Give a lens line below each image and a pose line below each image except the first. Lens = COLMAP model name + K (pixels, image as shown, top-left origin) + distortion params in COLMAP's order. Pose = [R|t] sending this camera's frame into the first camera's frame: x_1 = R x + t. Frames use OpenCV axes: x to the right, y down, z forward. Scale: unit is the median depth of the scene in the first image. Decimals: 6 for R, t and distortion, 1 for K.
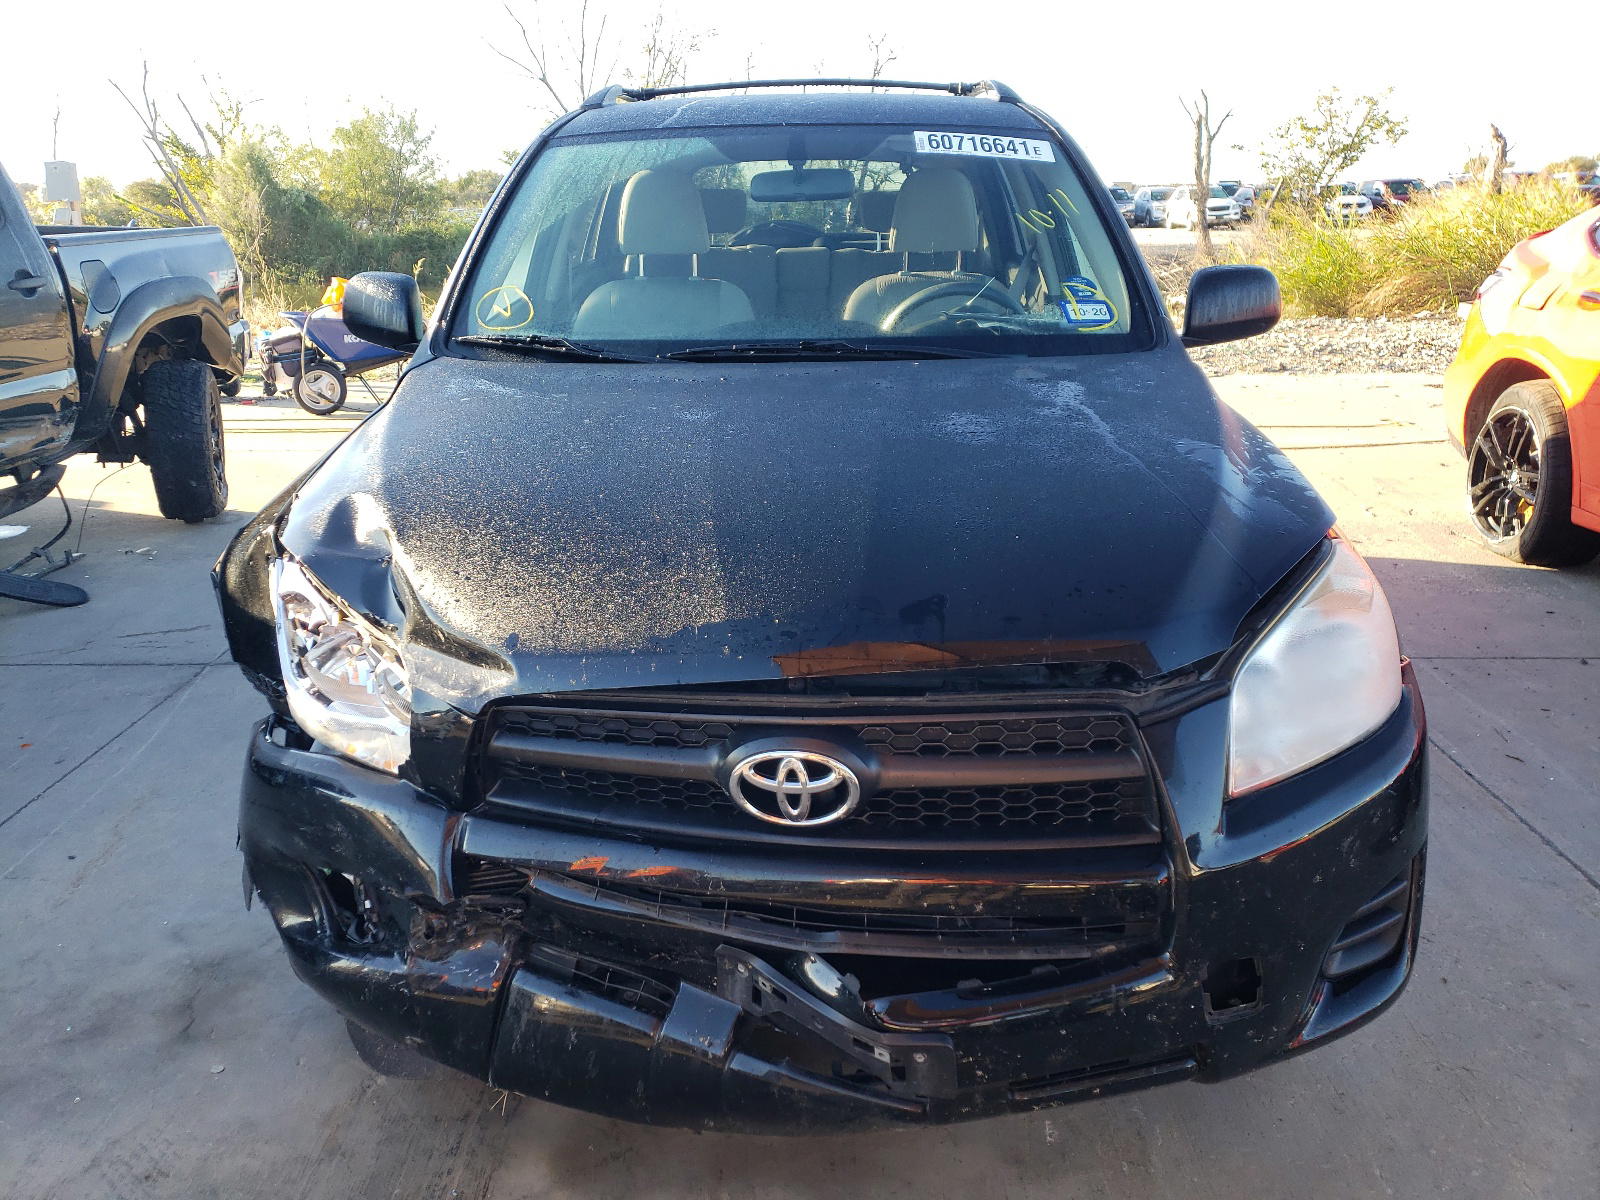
lens RADIAL K [[1244.3, 0, 809.6], [0, 1244.3, 598.4], [0, 0, 1]] dist [0.054542, -0.059963]
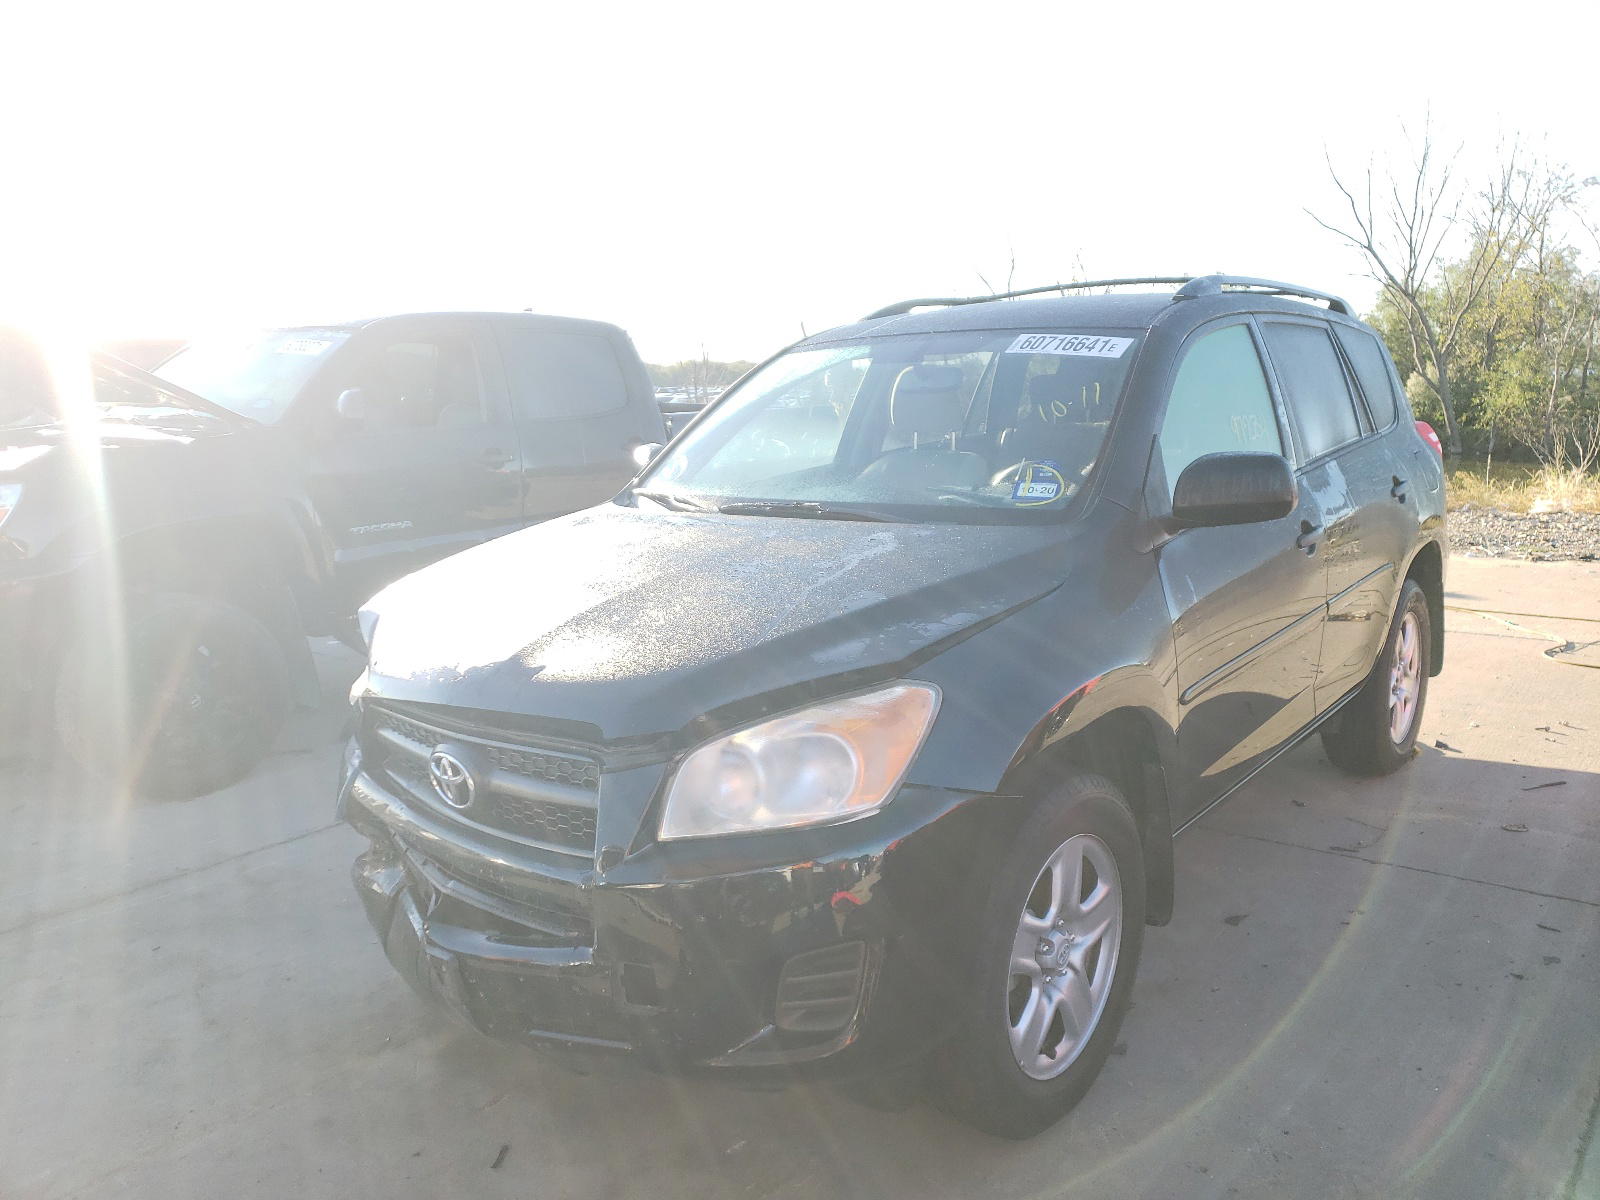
lens RADIAL K [[1244.3, 0, 809.6], [0, 1244.3, 598.4], [0, 0, 1]] dist [0.054542, -0.059963]
pose [[0.817052, 0.089929, -0.569507, 0.930311], [-0.162086, 0.983752, -0.077198, -0.015052], [0.553312, 0.155384, 0.818353, -0.033599]]
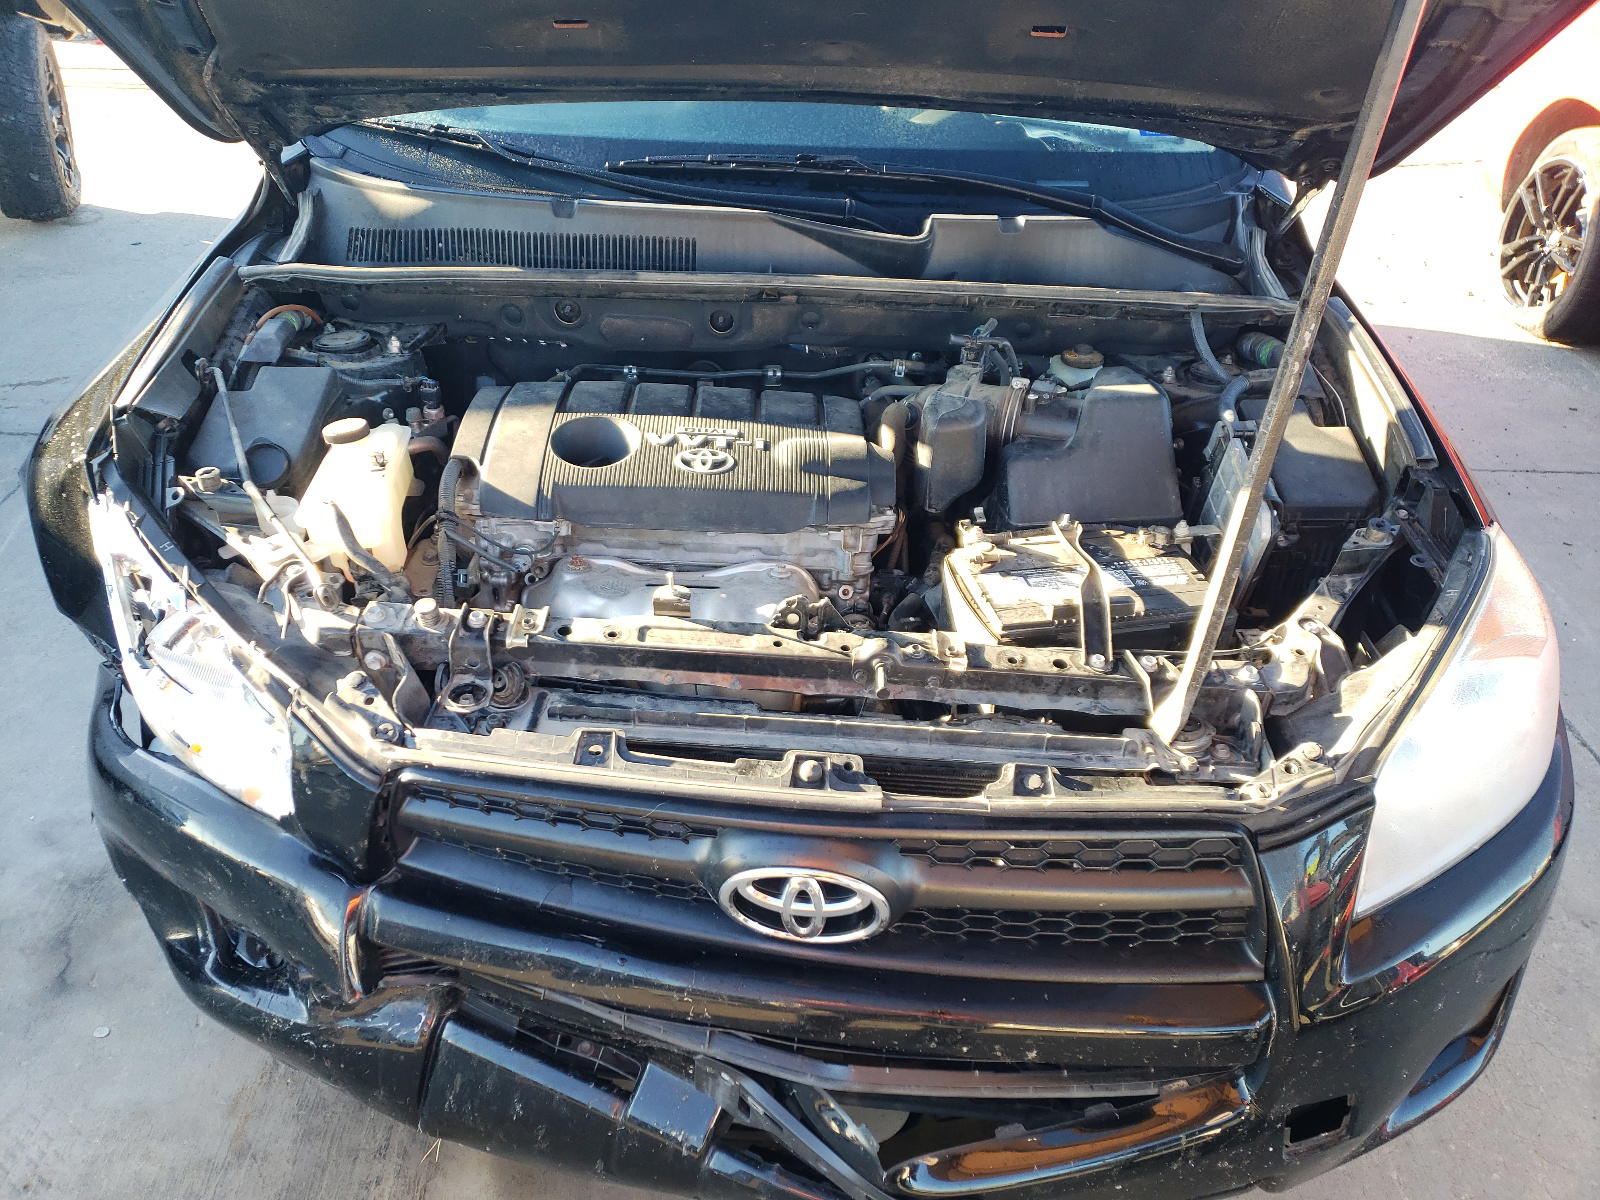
lens RADIAL K [[1244.3, 0, 809.6], [0, 1244.3, 598.4], [0, 0, 1]] dist [0.054542, -0.059963]
pose [[0.997850, 0.027151, 0.059657, -0.046851], [-0.042303, 0.961997, 0.269764, -0.185418], [-0.050065, -0.271708, 0.961077, 0.241816]]
